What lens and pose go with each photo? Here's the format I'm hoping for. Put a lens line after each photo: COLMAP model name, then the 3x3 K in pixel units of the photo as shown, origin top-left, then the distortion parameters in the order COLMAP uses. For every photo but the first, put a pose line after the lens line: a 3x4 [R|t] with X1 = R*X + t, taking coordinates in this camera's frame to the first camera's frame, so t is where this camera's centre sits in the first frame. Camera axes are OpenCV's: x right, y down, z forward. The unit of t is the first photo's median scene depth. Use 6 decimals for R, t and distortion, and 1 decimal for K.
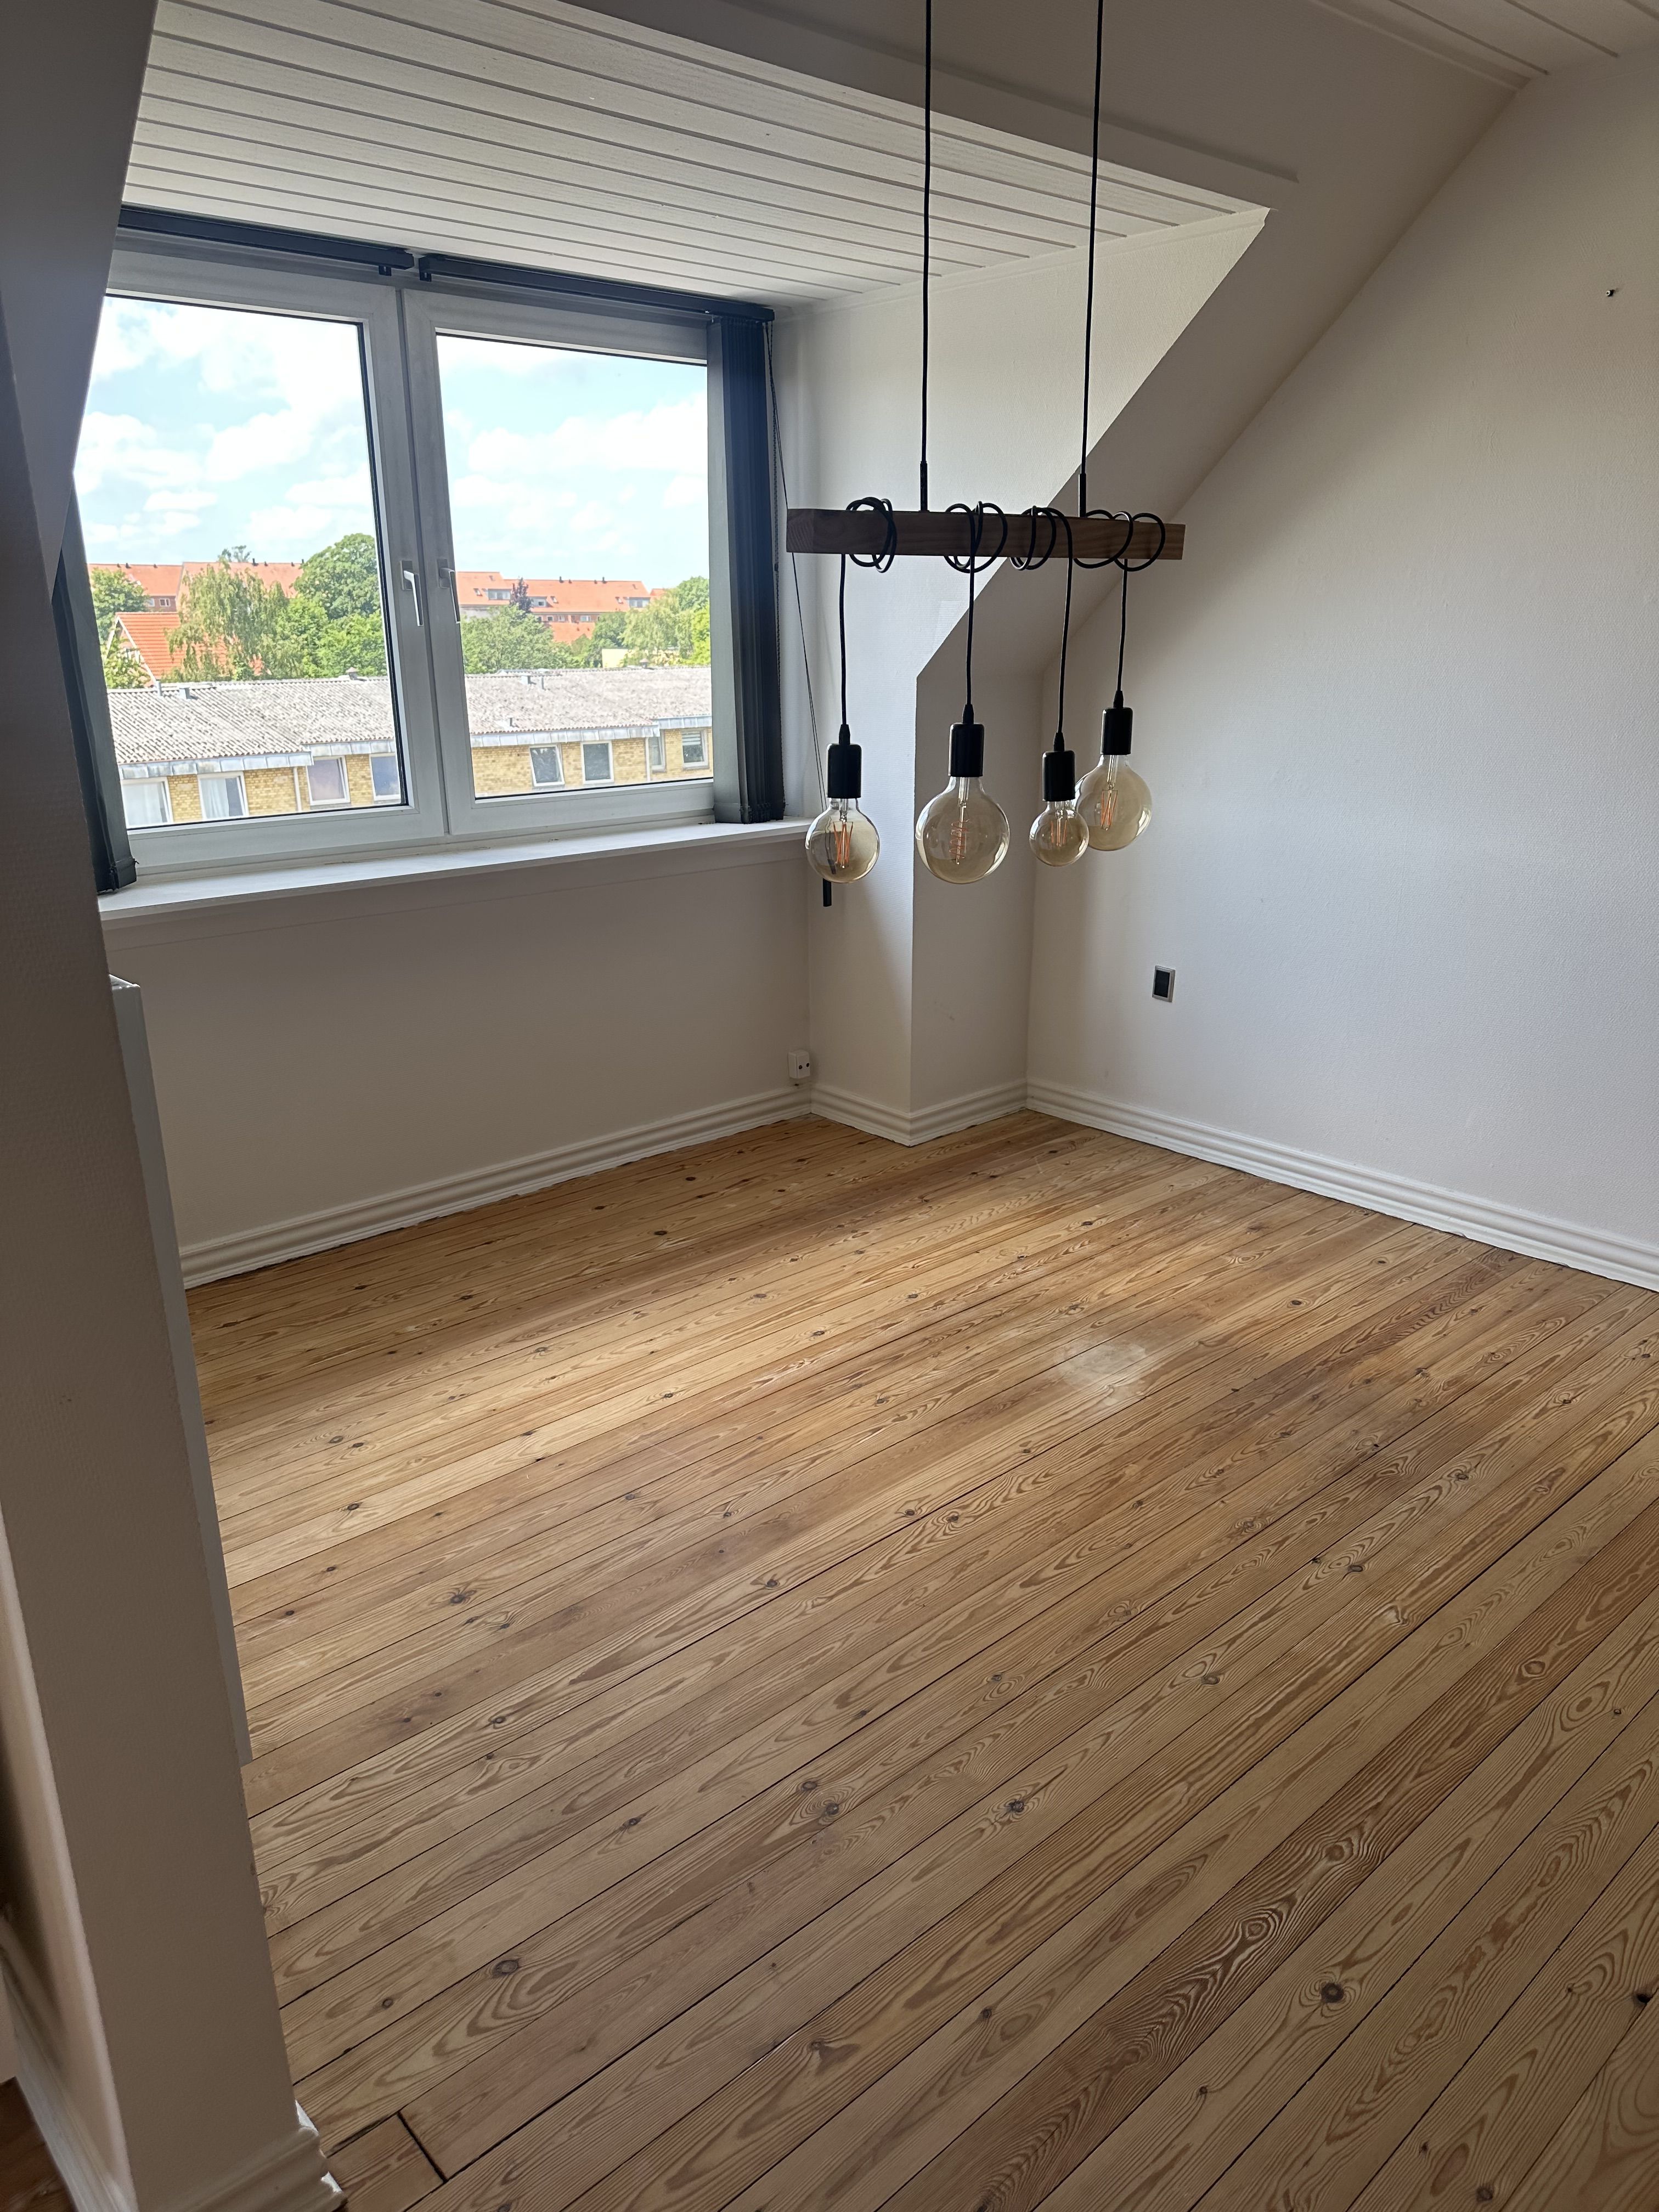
lens RADIAL K [[1572.7, 0, 831.4], [0, 1572.7, 1110.6], [0, 0, 1]] dist [-0.001899, 0.001380]
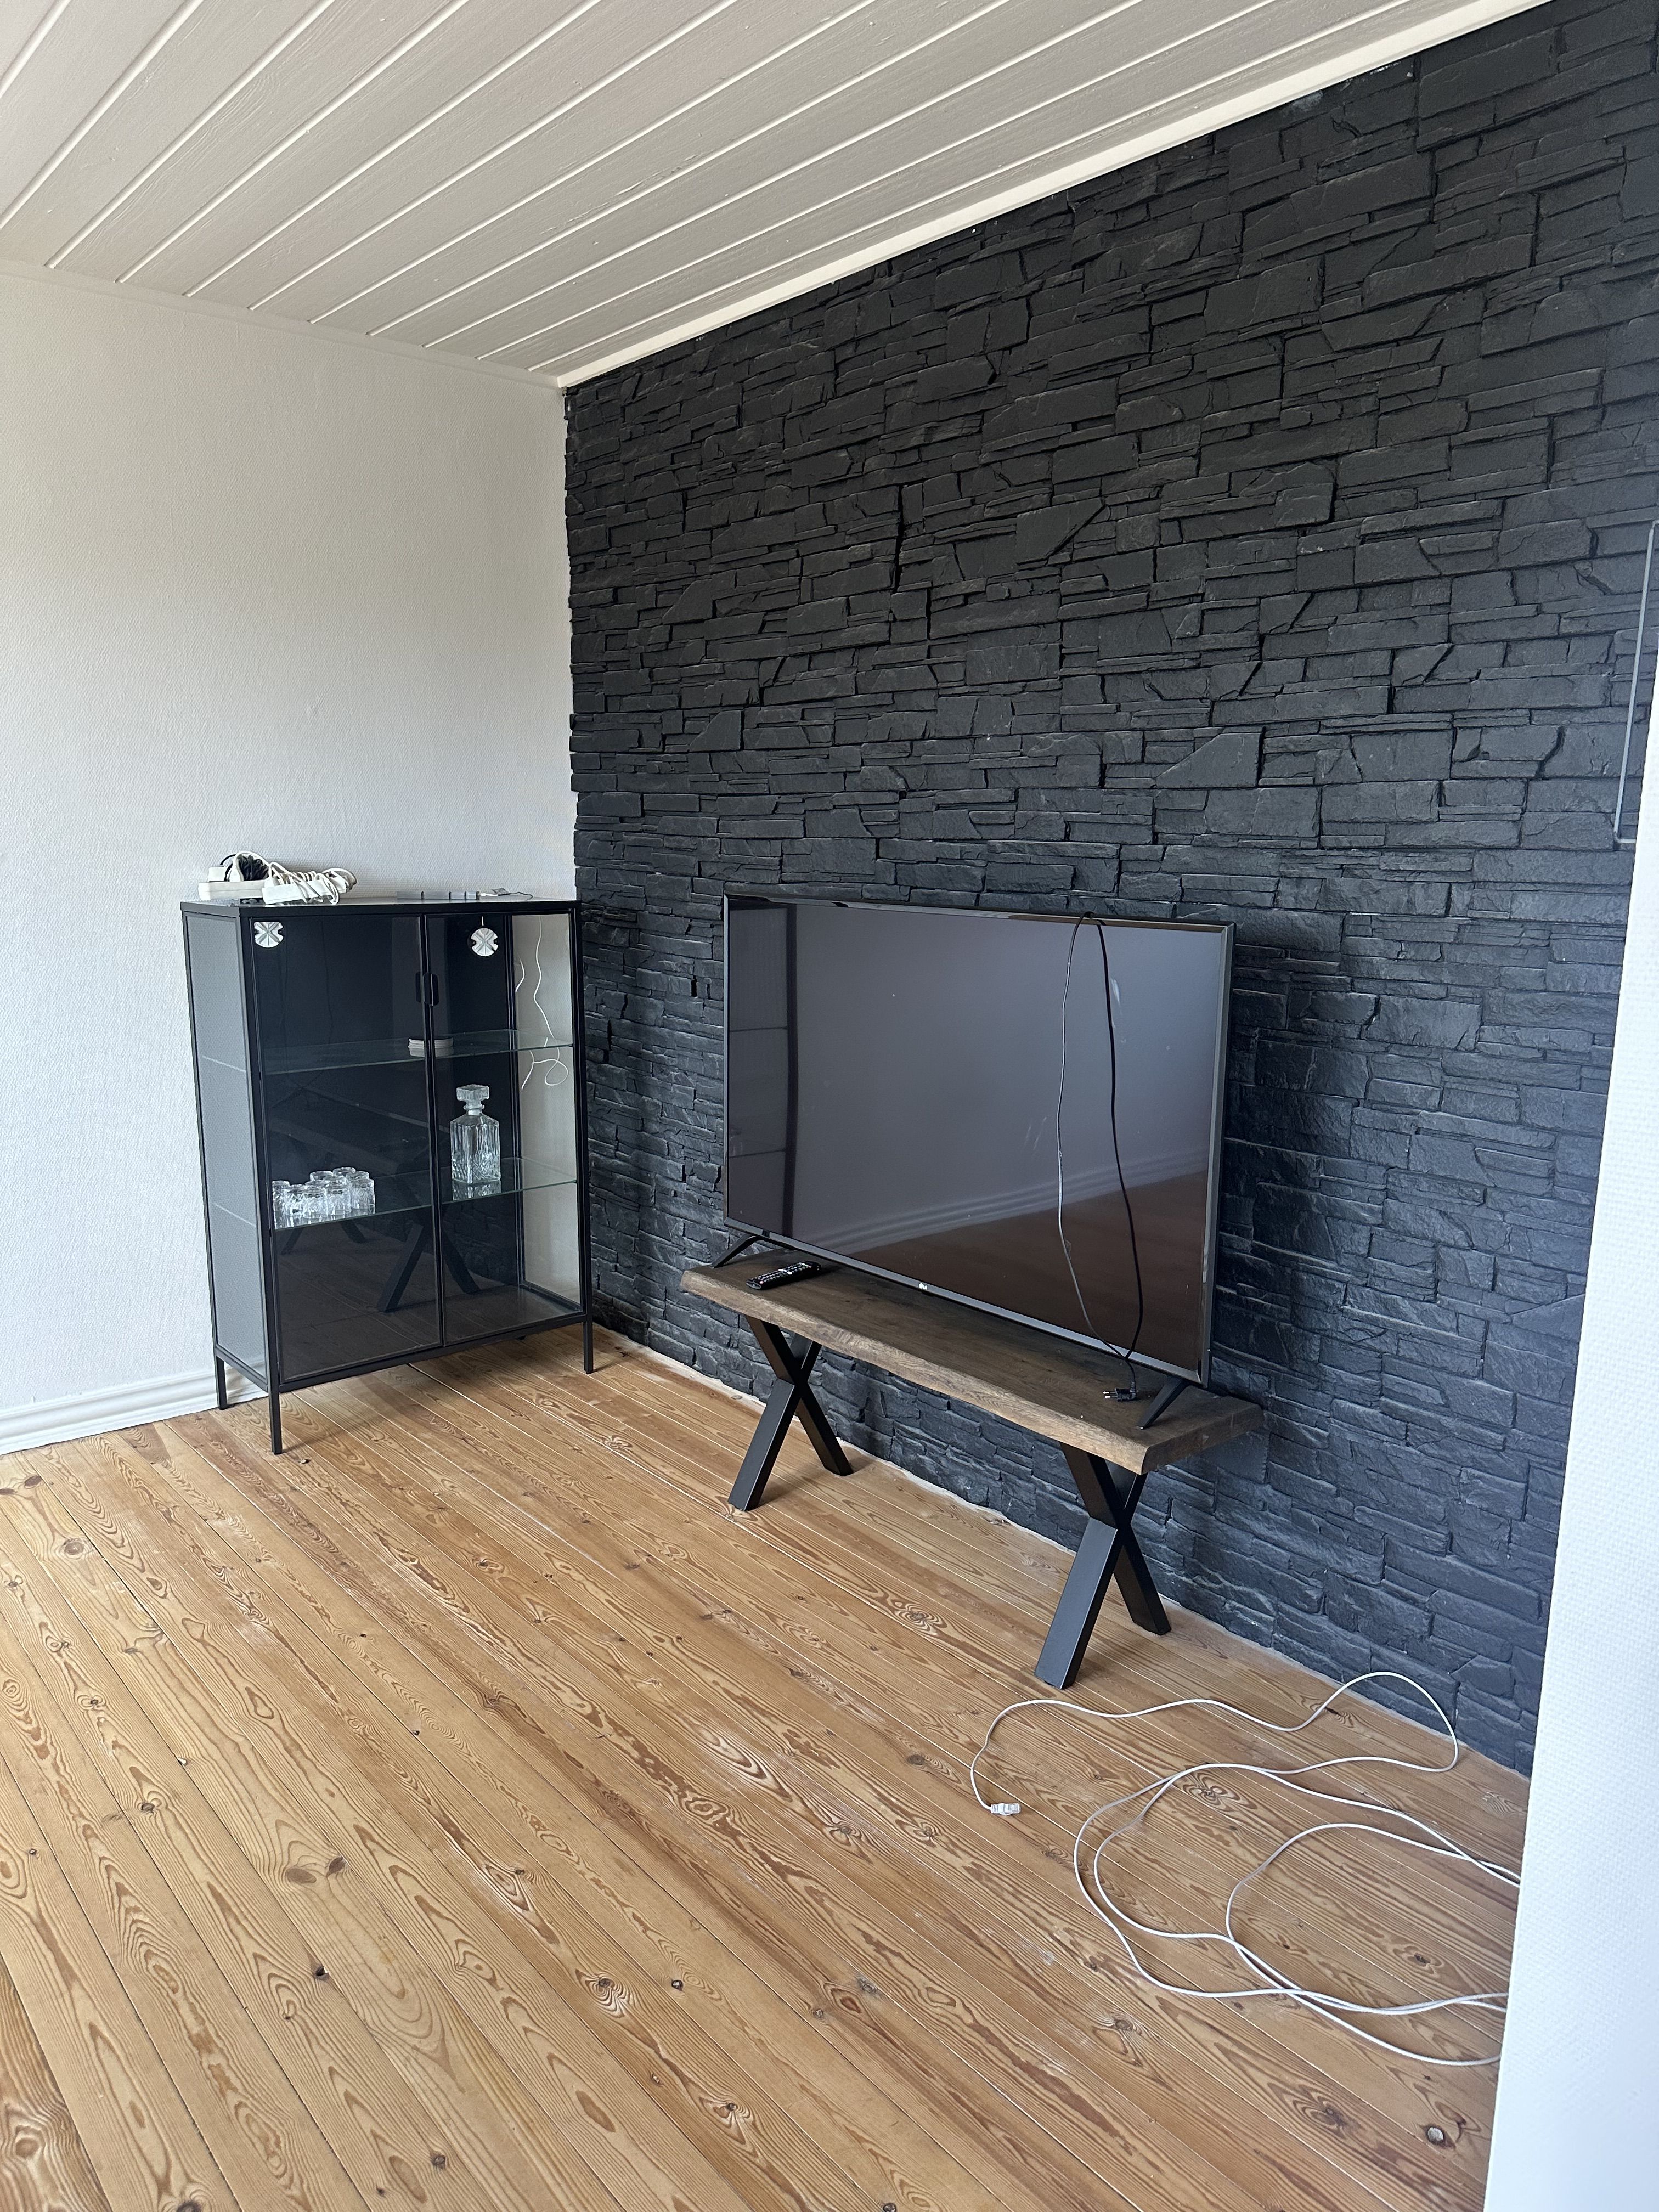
lens RADIAL K [[1572.7, 0, 829.3], [0, 1572.7, 1108.8], [0, 0, 1]] dist [-0.001899, 0.001380]
pose [[0.057061, -0.177297, 0.982502, -0.429247], [0.292585, 0.943866, 0.153332, -0.073253], [-0.954536, 0.278715, 0.105732, 0.355607]]
